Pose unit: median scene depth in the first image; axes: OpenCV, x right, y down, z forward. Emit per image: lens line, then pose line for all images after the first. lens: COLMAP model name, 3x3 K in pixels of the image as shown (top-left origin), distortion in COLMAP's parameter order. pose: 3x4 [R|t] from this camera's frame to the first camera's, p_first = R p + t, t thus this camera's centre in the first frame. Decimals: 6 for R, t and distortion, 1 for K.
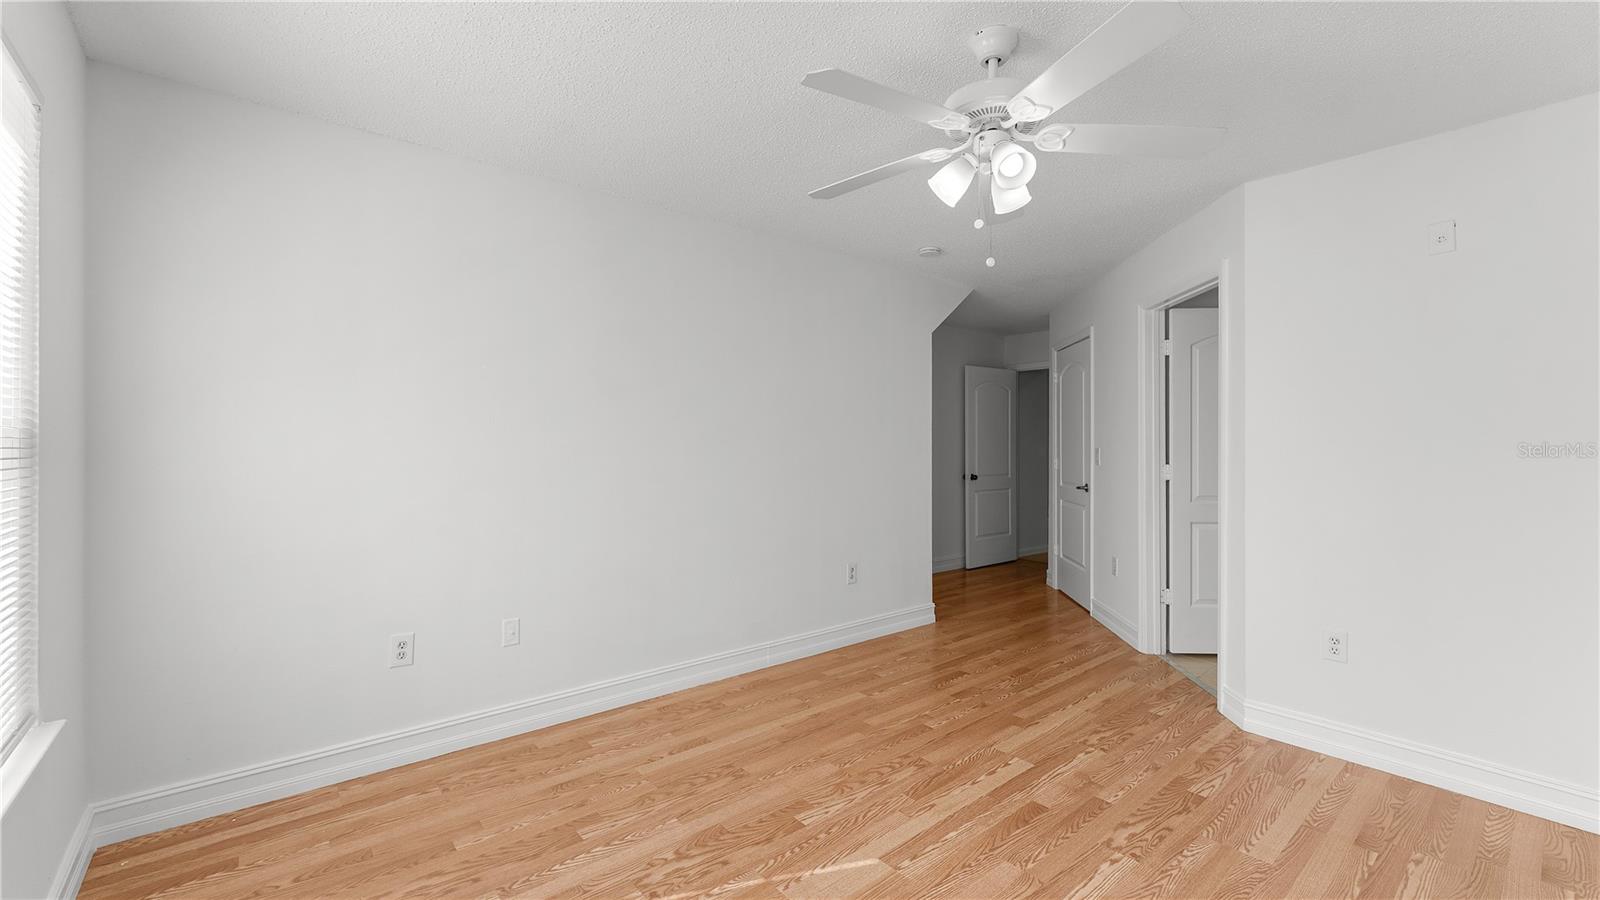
lens RADIAL K [[652.9, 0, 800.0], [0, 652.9, 450.0], [0, 0, 1]] dist [-0.000604, -0.000209]
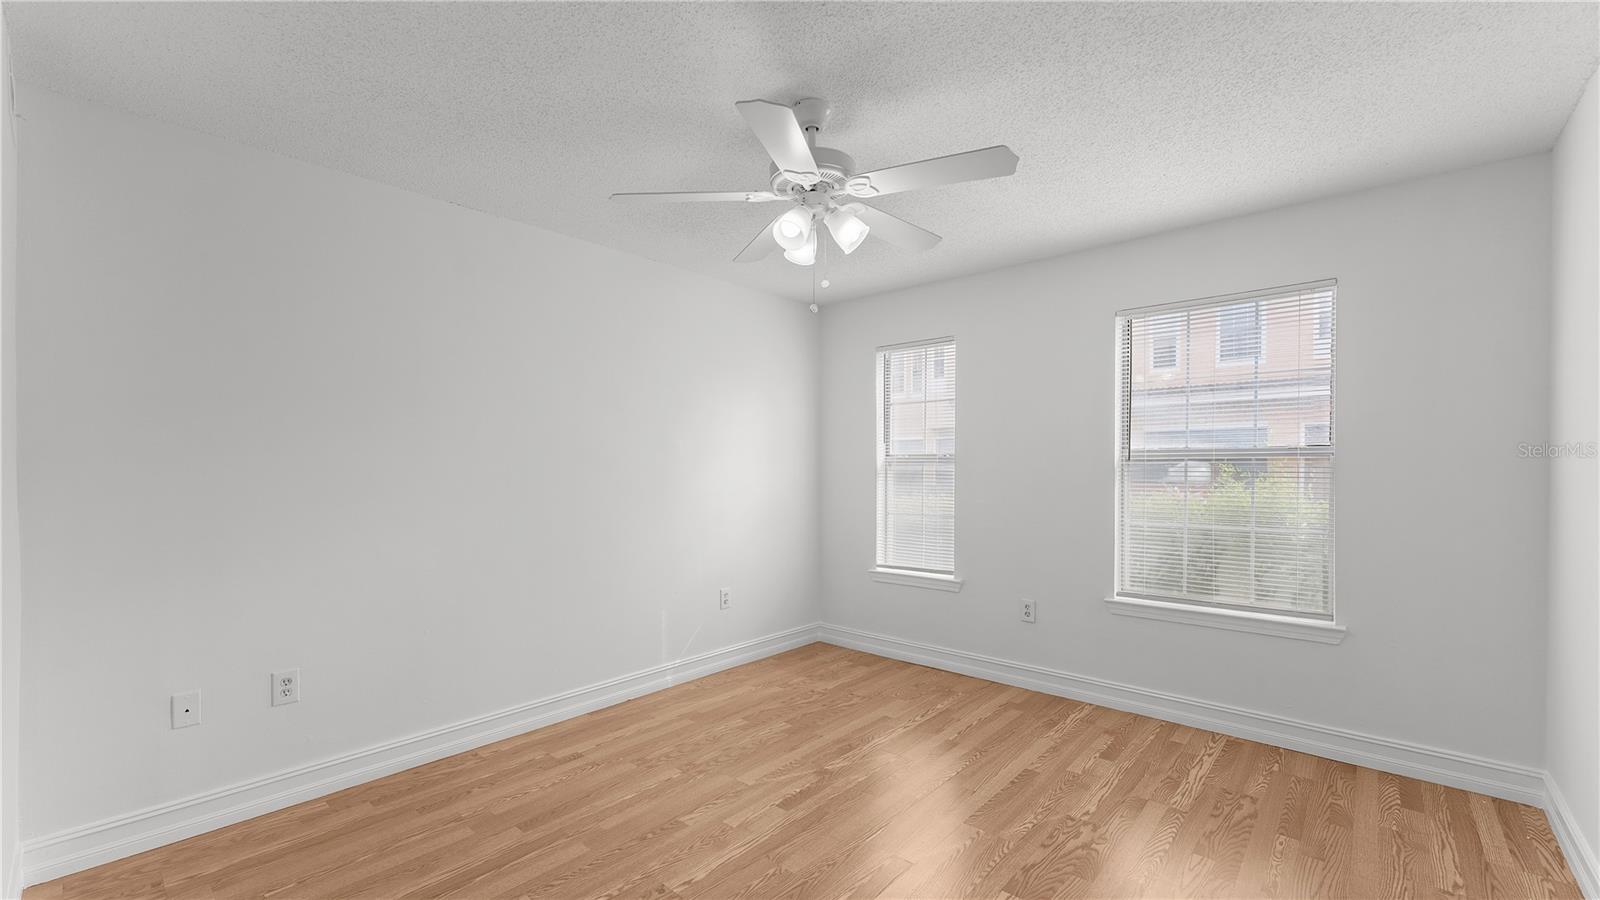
lens RADIAL K [[647.3, 0, 798.0], [0, 647.3, 489.7], [0, 0, 1]] dist [-0.000632, -0.000157]
pose [[-0.989180, 0.002336, -0.146688, 0.372912], [-0.003668, 0.999167, 0.040644, -0.014716], [0.146661, 0.040742, -0.988347, 1.621225]]
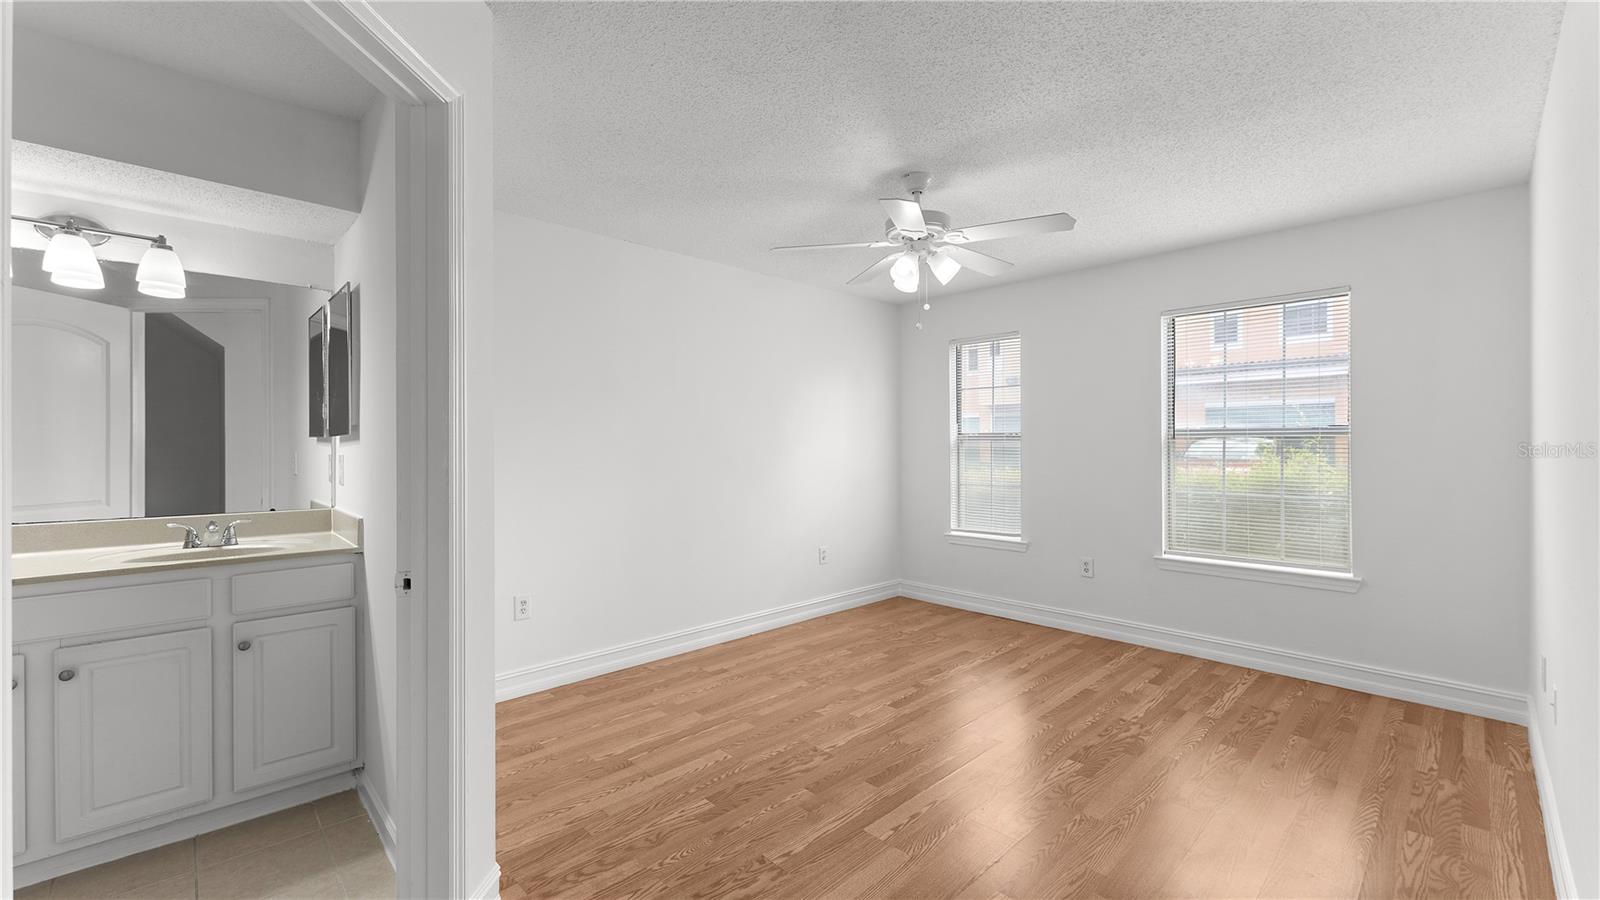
lens RADIAL K [[645.1, 0, 800.0], [0, 645.1, 450.0], [0, 0, 1]] dist [-0.001153, -0.000098]
pose [[-0.997518, -0.001064, -0.070404, 0.527696], [-0.002144, 0.999881, 0.015275, -0.017149], [0.070379, 0.015388, -0.997402, 1.917075]]
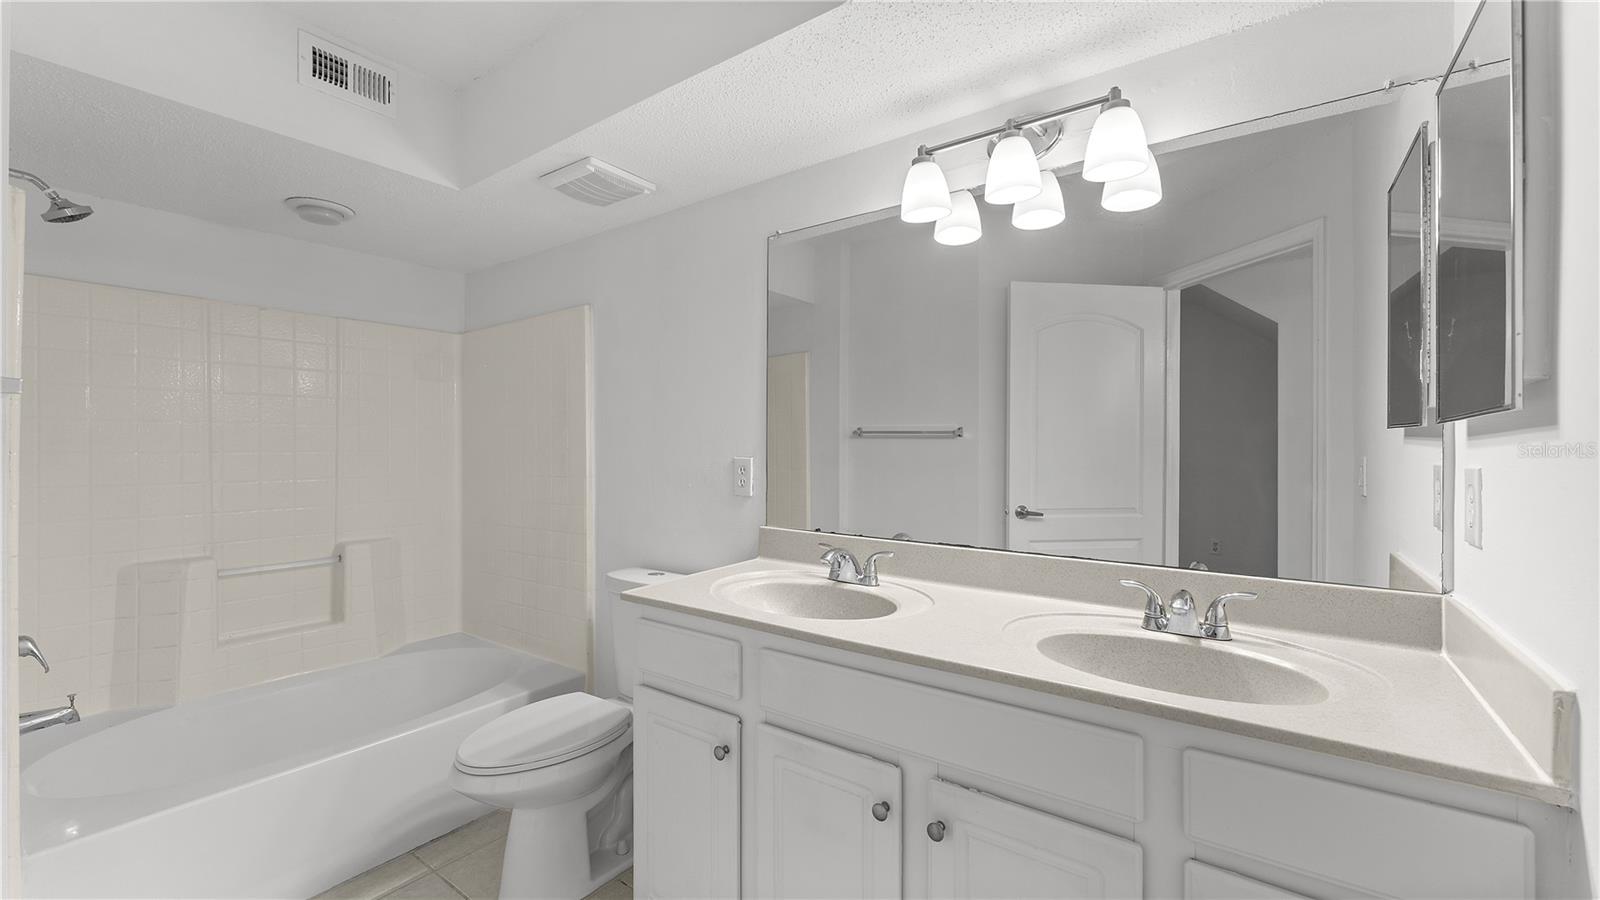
lens RADIAL K [[642.0, 0, 798.4], [0, 642.0, 445.9], [0, 0, 1]] dist [0.004749, 0.000064]
pose [[-0.239957, -0.000244, 0.970783, 0.920079], [0.006376, 0.999978, 0.001828, -0.009500], [-0.970763, 0.006629, -0.239950, 1.307081]]
